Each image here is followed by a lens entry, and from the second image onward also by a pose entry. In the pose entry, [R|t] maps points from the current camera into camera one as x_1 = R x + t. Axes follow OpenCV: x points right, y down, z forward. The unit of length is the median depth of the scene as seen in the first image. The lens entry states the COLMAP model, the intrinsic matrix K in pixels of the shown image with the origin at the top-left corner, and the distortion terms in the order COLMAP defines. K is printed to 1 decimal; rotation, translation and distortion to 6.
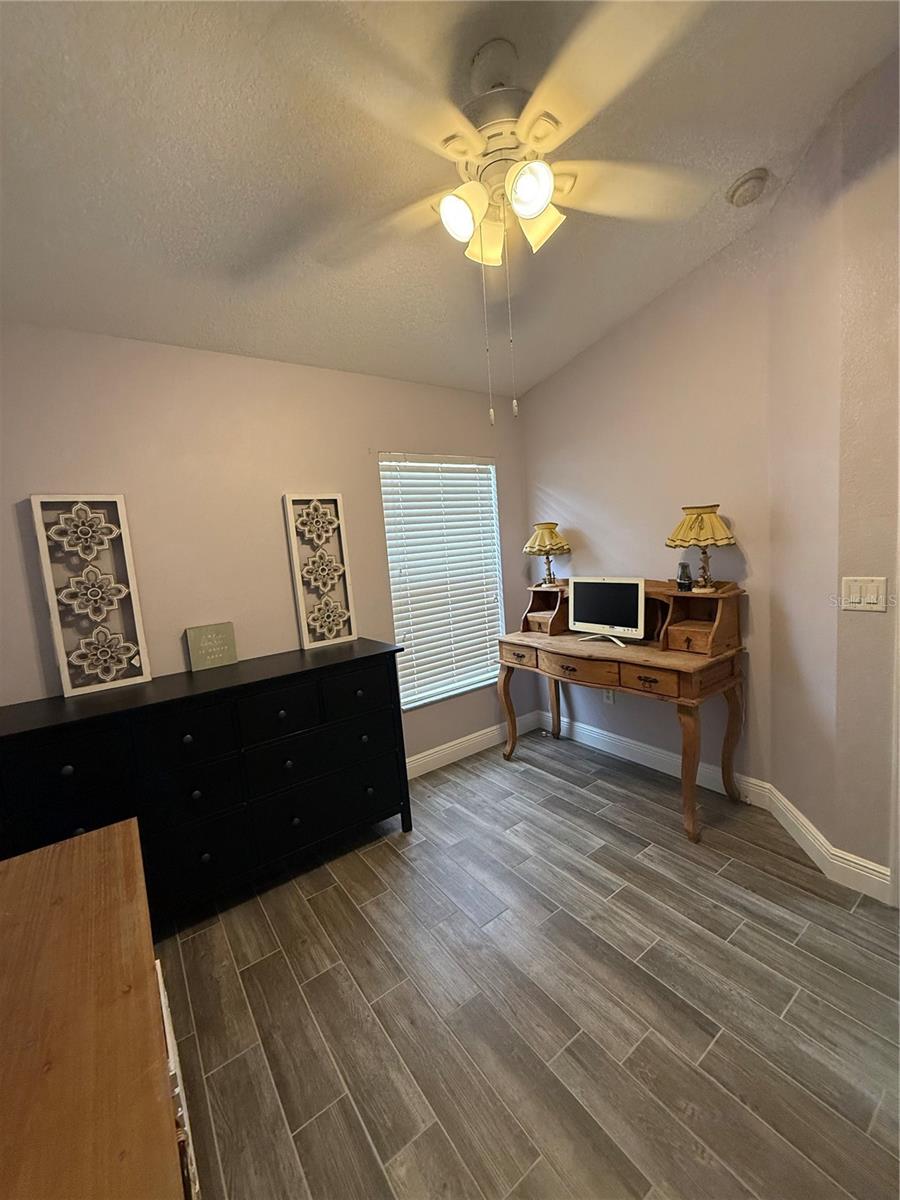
lens RADIAL K [[470.7, 0, 442.5], [0, 470.7, 598.8], [0, 0, 1]] dist [-0.004592, 0.000569]
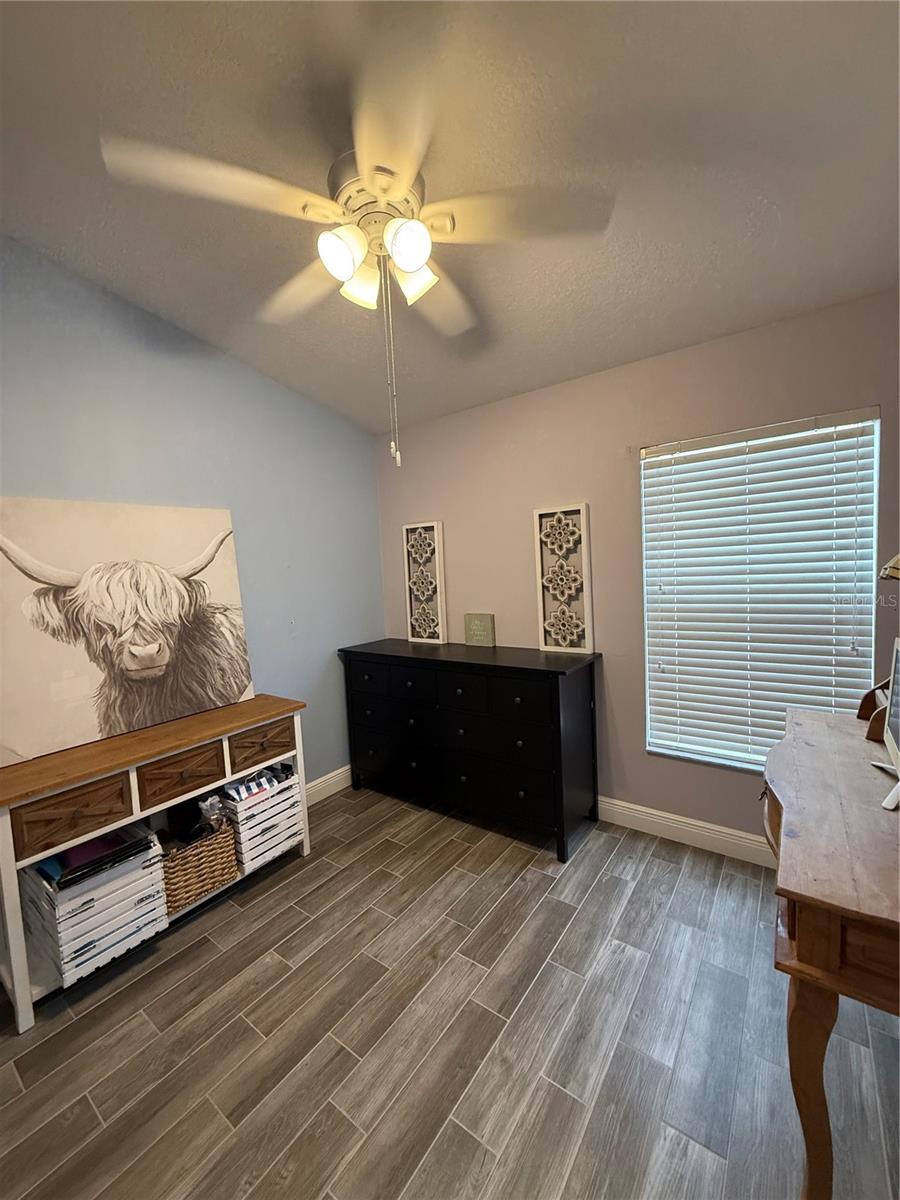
lens RADIAL K [[470.7, 0, 455.7], [0, 470.7, 597.5], [0, 0, 1]] dist [-0.004592, 0.000569]
pose [[0.323532, 0.127714, -0.937559, 0.843990], [-0.083652, 0.990830, 0.106105, -0.146565], [0.942512, 0.044100, 0.331249, 0.572219]]
